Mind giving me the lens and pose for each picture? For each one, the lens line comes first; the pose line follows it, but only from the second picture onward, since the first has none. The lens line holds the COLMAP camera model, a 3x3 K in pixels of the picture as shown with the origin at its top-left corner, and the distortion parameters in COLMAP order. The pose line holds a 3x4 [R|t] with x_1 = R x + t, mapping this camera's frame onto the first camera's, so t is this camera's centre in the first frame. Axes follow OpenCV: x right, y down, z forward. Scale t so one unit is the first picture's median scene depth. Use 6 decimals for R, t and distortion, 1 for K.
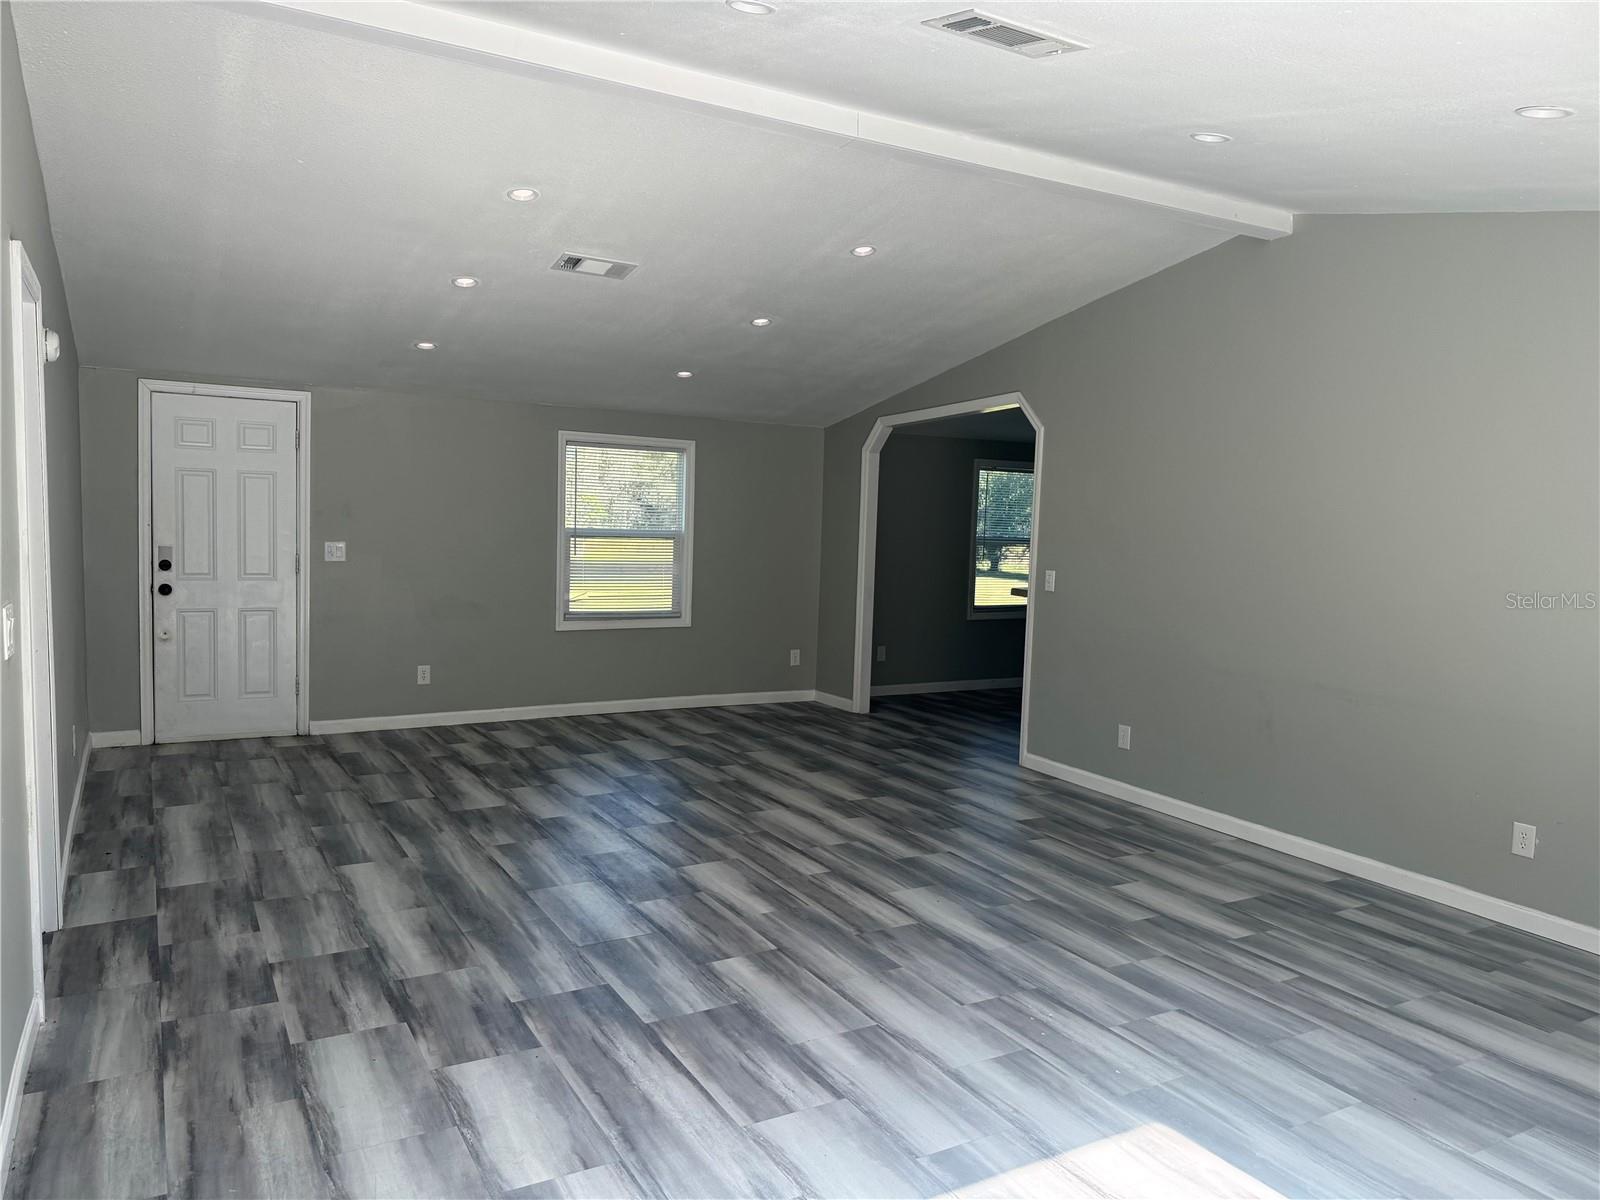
lens RADIAL K [[1129.2, 0, 802.6], [0, 1129.2, 590.5], [0, 0, 1]] dist [0.093165, -0.133570]
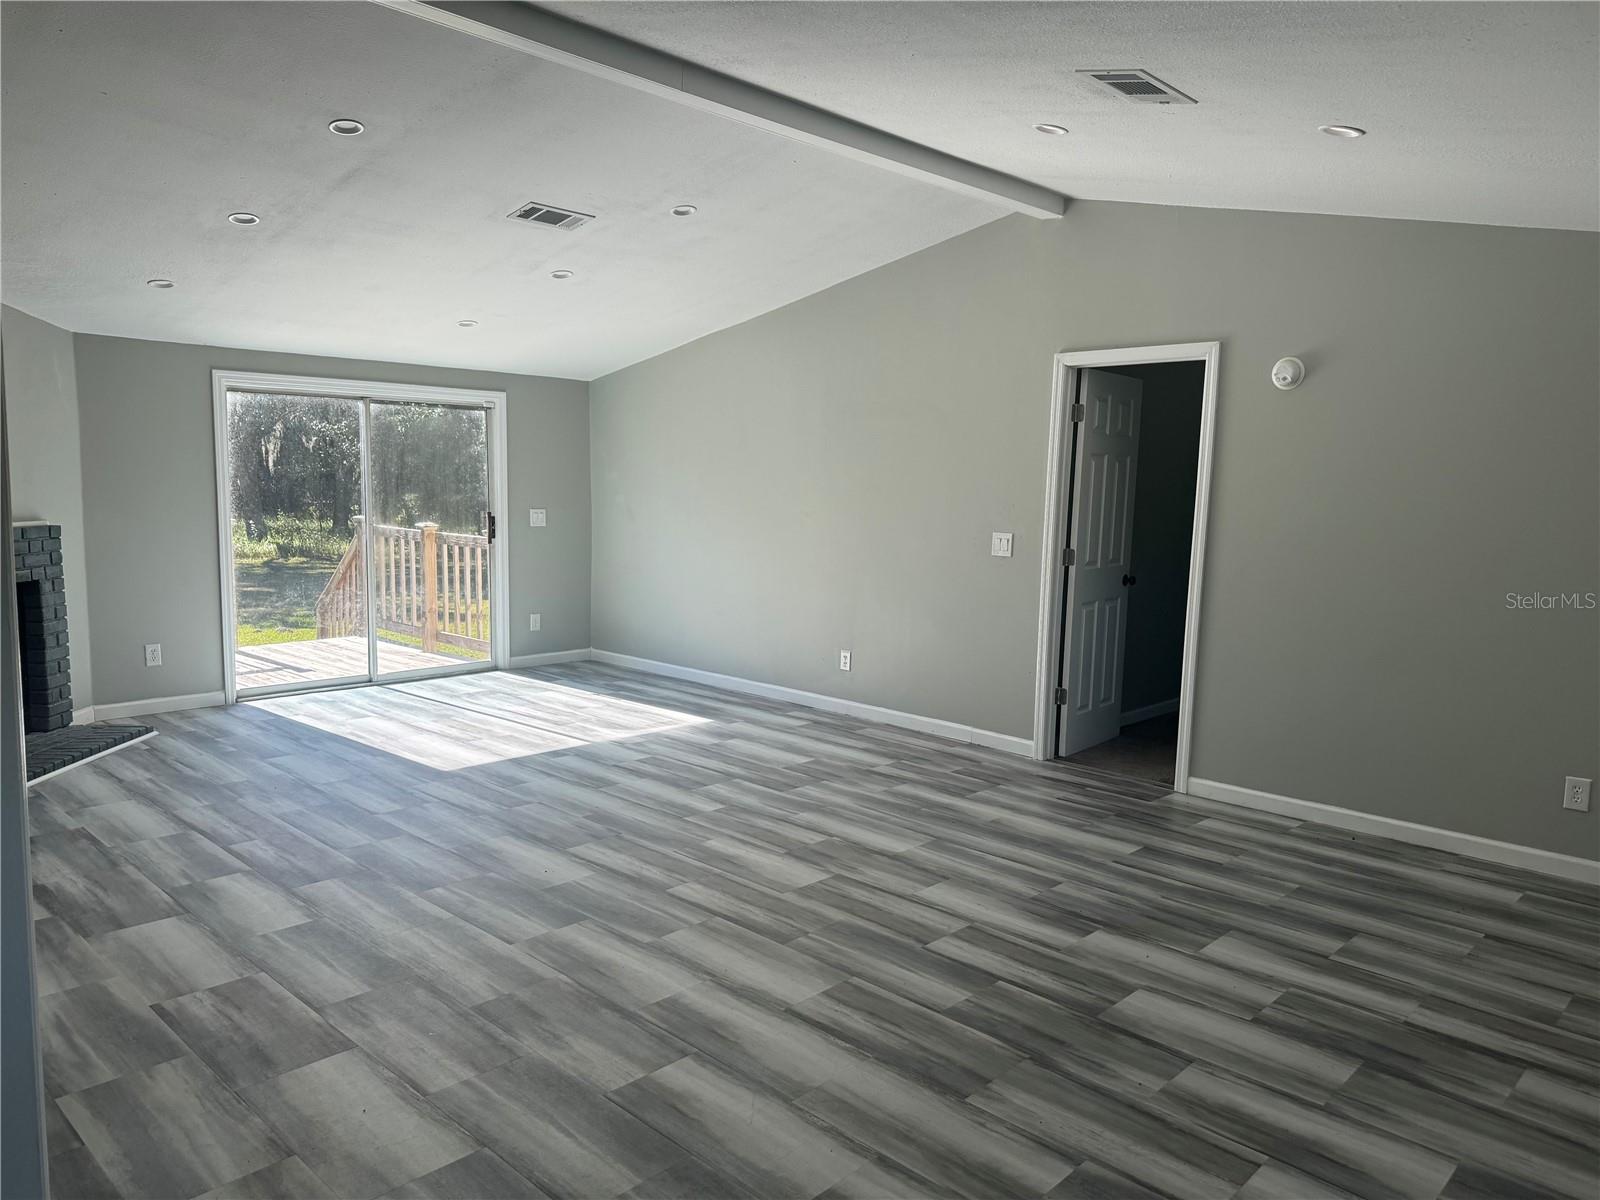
lens RADIAL K [[1129.2, 0, 802.6], [0, 1129.2, 590.5], [0, 0, 1]] dist [0.093165, -0.133570]
pose [[-0.960310, -0.031517, -0.277147, 0.177873], [-0.078623, 0.983893, 0.160538, -0.124910], [0.267624, 0.175956, -0.947321, 1.881235]]
